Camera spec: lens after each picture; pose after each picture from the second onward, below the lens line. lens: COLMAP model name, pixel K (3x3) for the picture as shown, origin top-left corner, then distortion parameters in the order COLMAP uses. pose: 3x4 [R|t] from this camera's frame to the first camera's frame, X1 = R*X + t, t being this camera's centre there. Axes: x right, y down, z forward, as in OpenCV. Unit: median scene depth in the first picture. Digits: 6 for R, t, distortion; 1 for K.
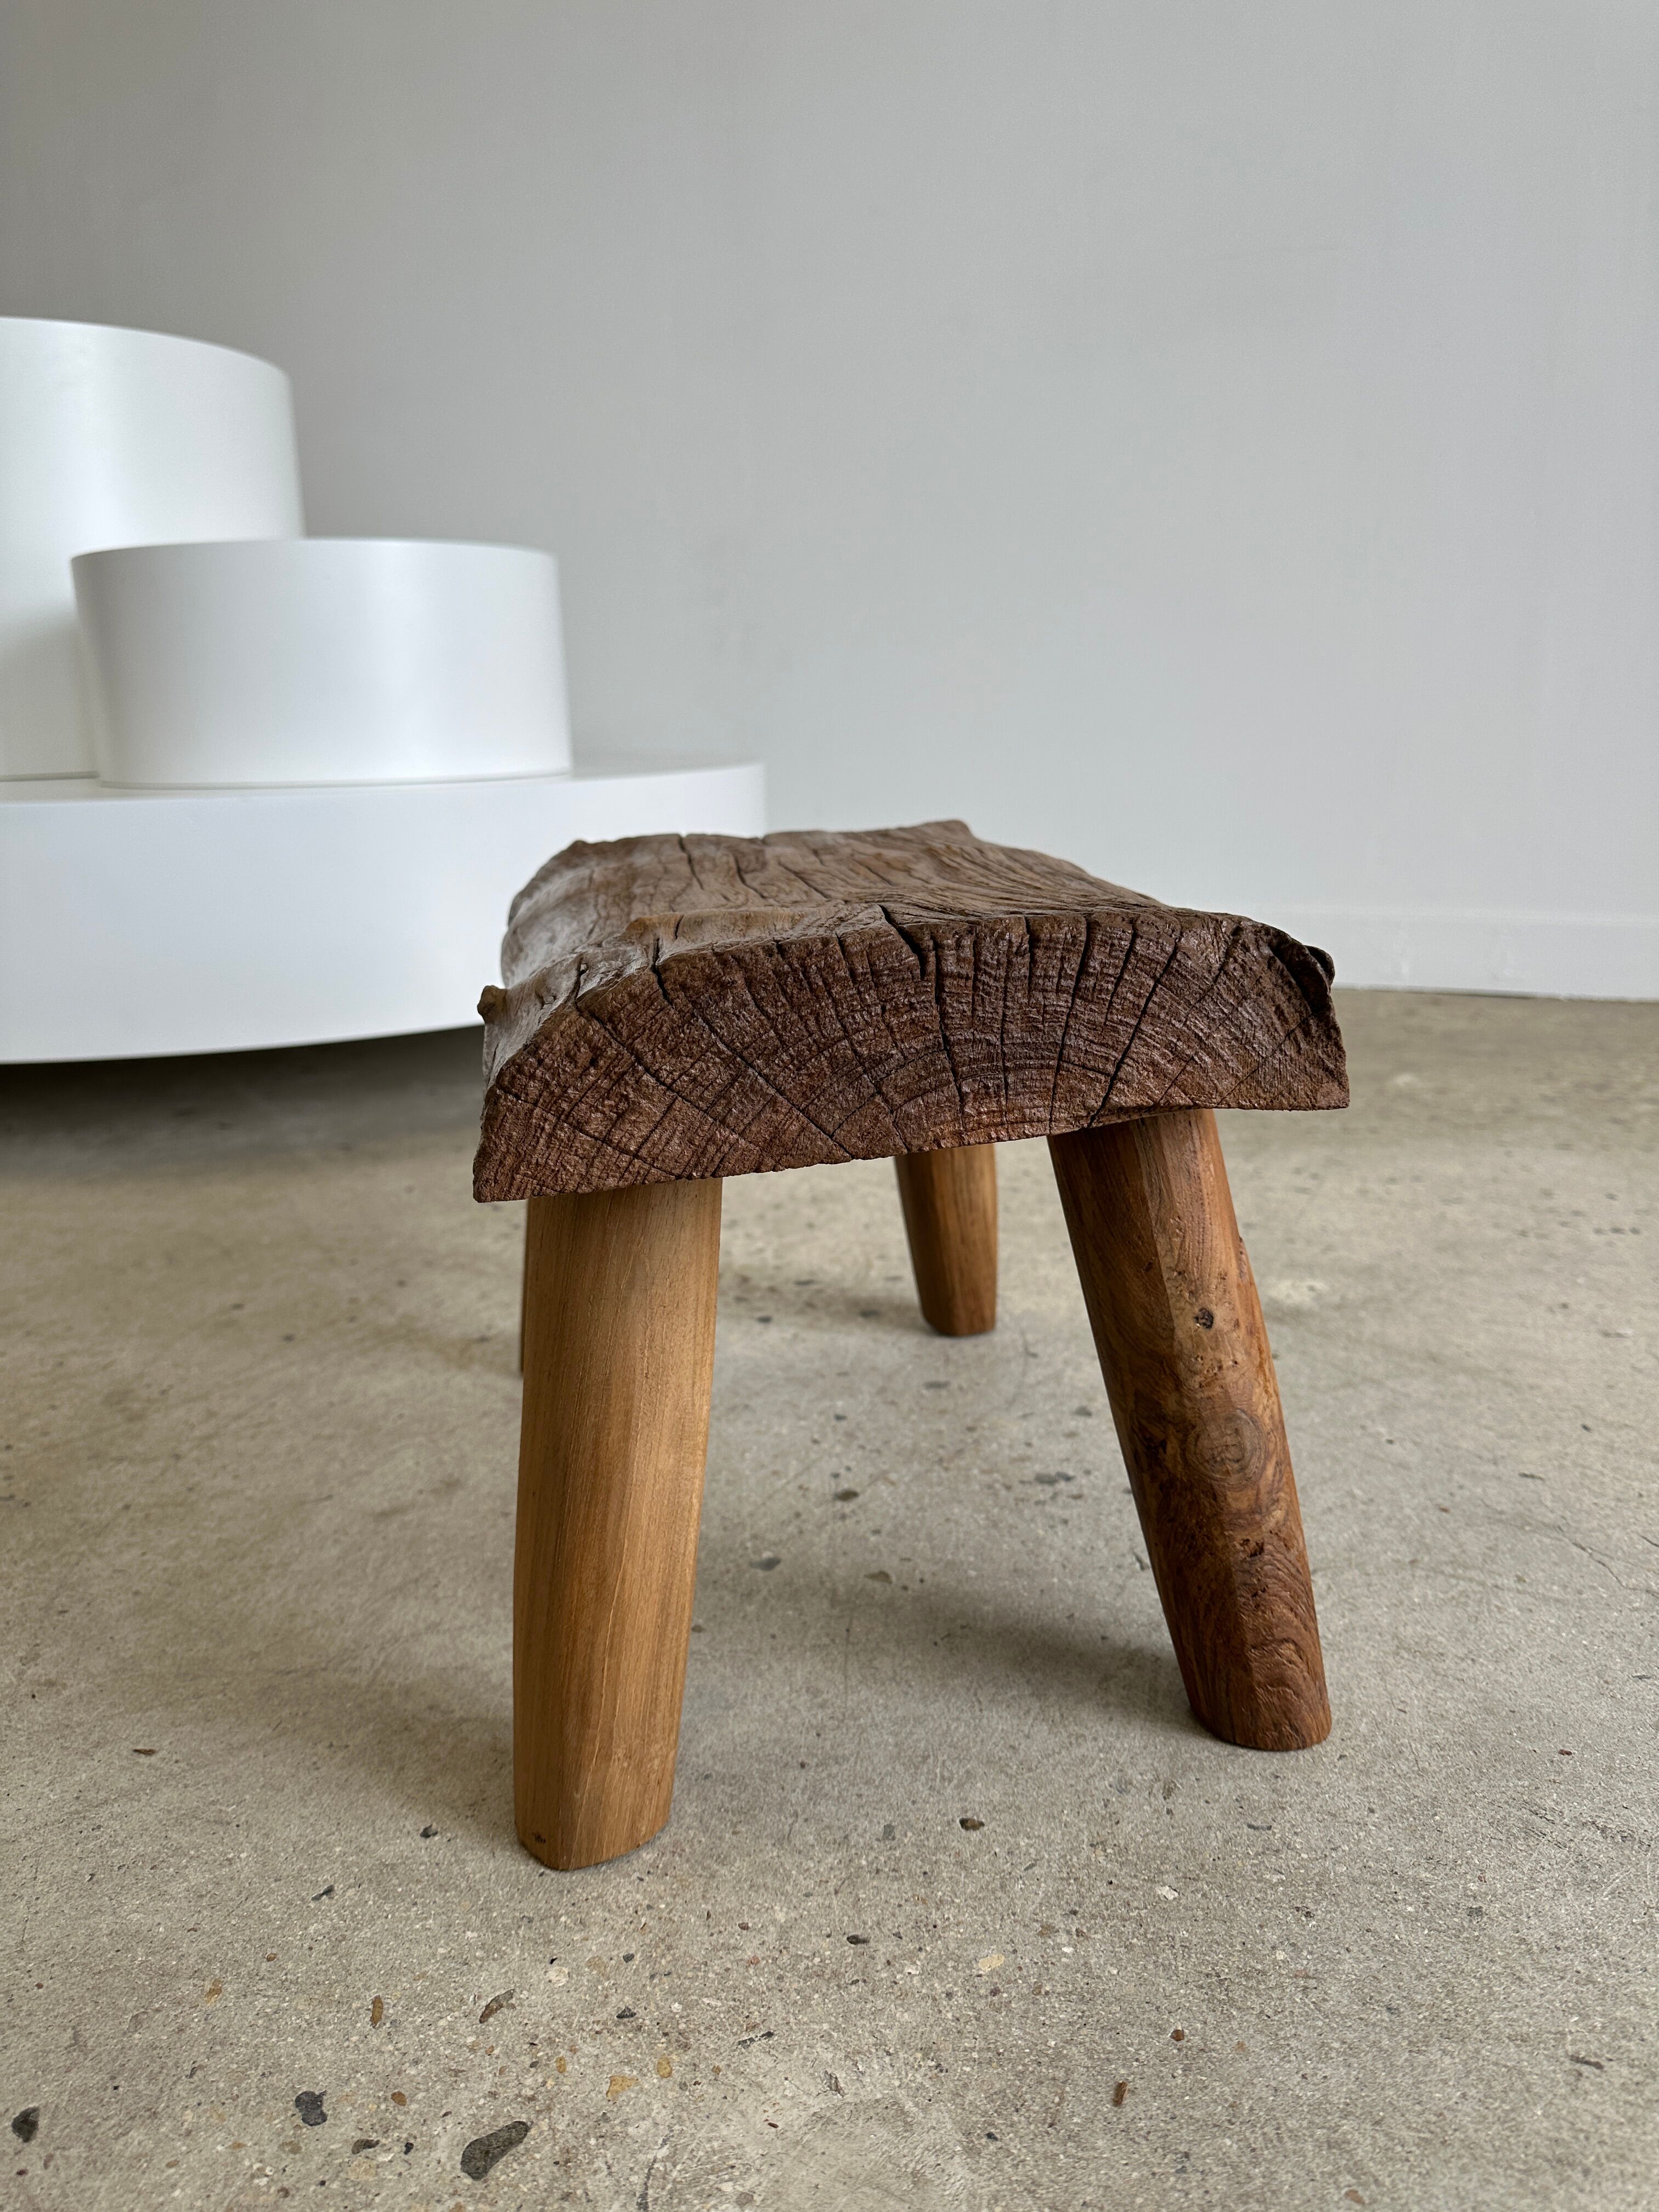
lens RADIAL K [[1546.9, 0, 829.7], [0, 1546.9, 1094.5], [0, 0, 1]] dist [-0.006085, -0.010302]
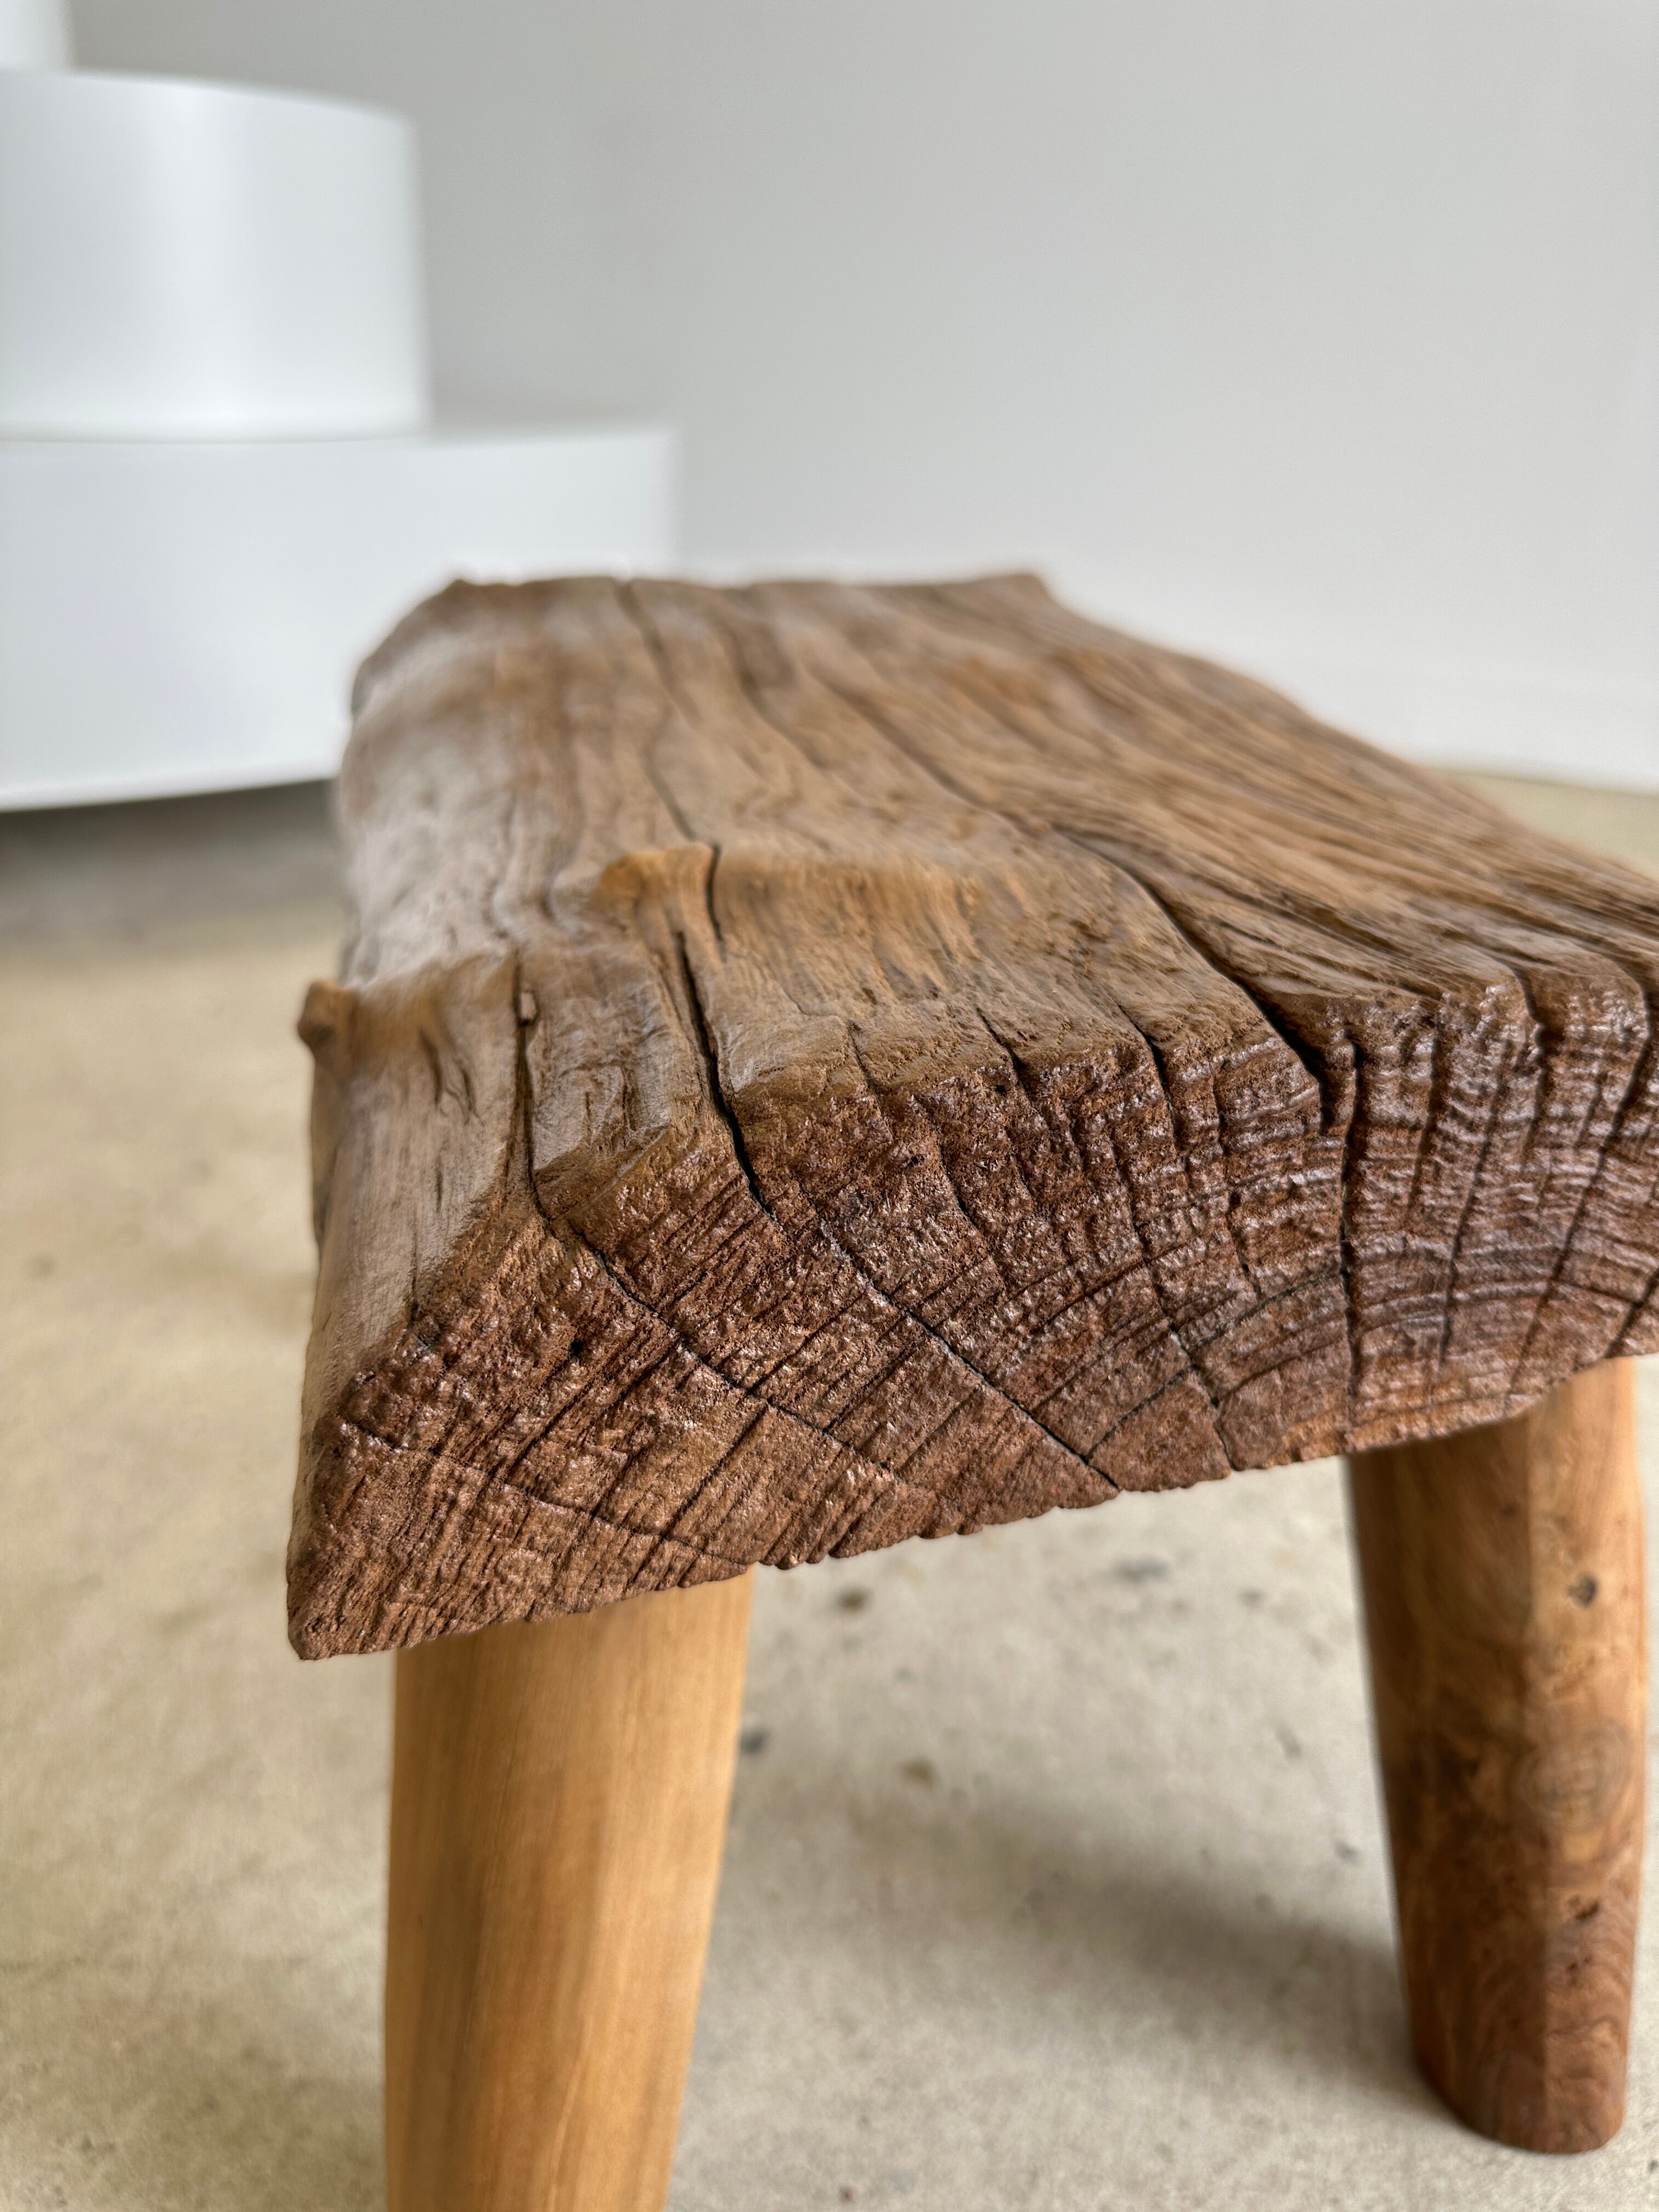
lens RADIAL K [[1578.6, 0, 804.3], [0, 1578.6, 1119.7], [0, 0, 1]] dist [-0.015297, -0.008912]
pose [[0.996270, 0.030177, 0.080837, -0.111927], [-0.046606, 0.976632, 0.209805, -0.149928], [-0.072616, -0.212790, 0.974396, 0.521629]]
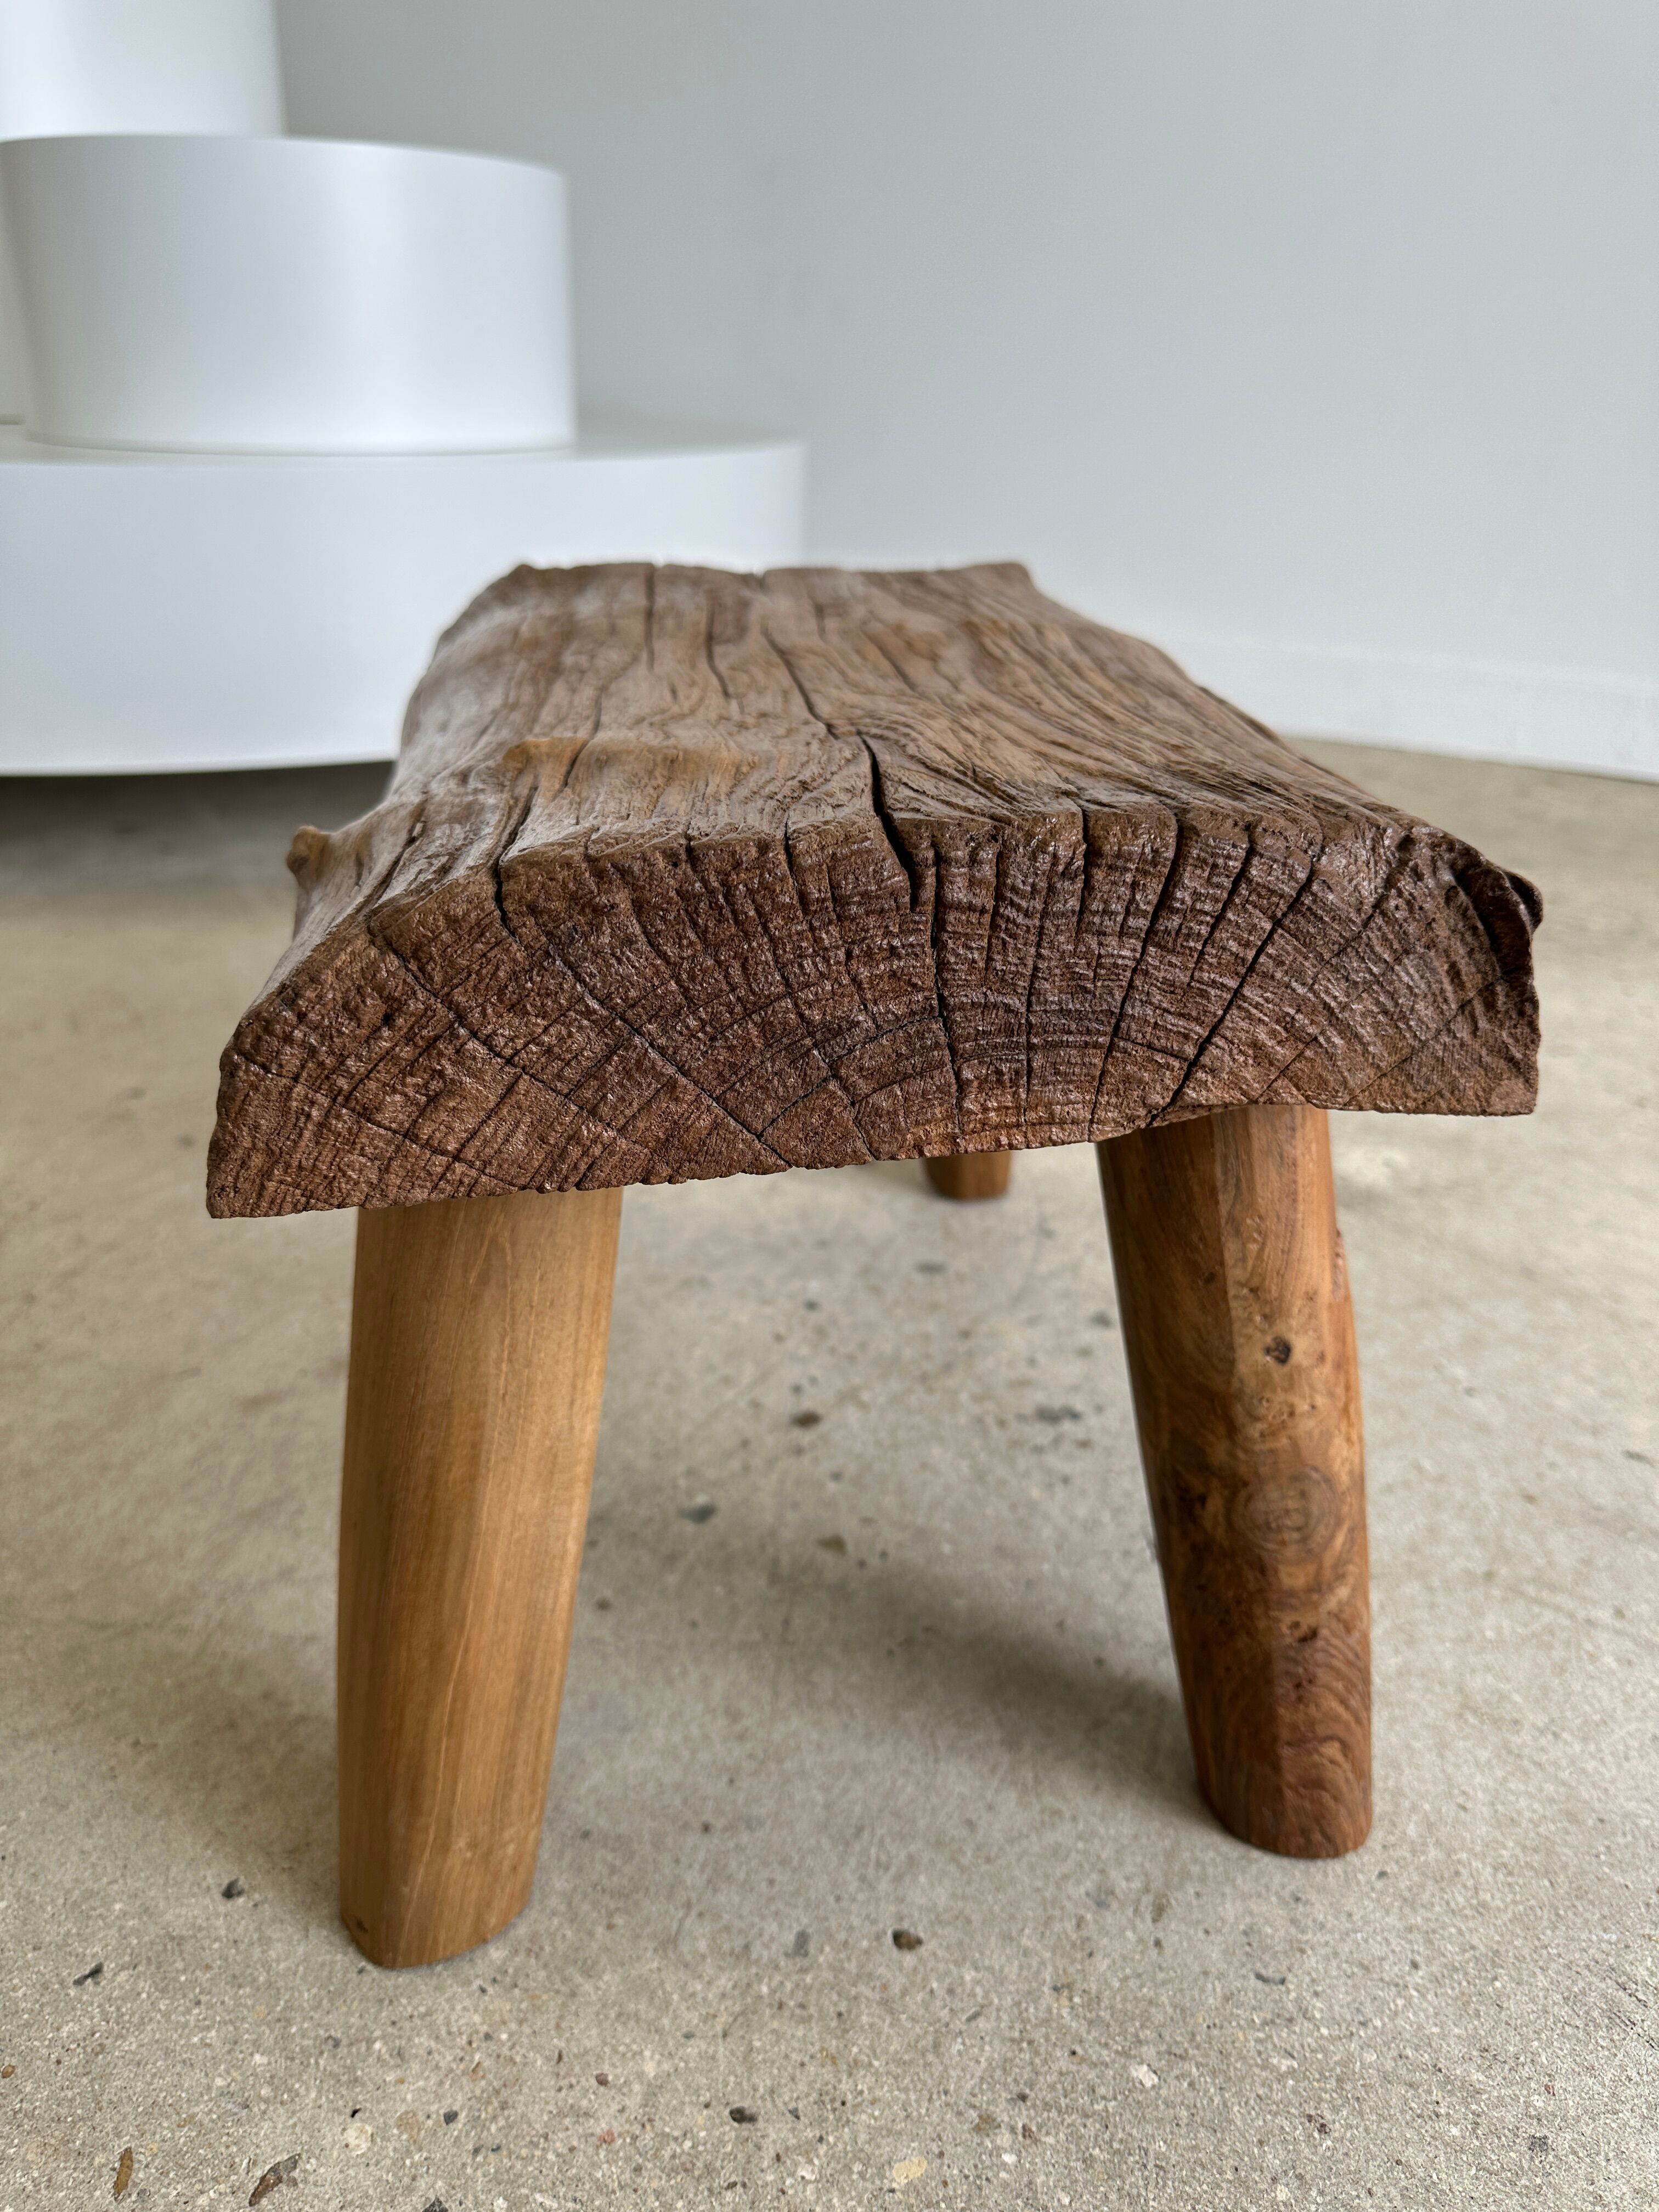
lens RADIAL K [[1556.0, 0, 824.1], [0, 1556.0, 1097.4], [0, 0, 1]] dist [-0.013633, -0.005149]
pose [[0.997365, 0.069343, -0.021335, 0.038572], [-0.063834, 0.978485, 0.196196, -0.110985], [0.034481, -0.194317, 0.980333, 0.319599]]
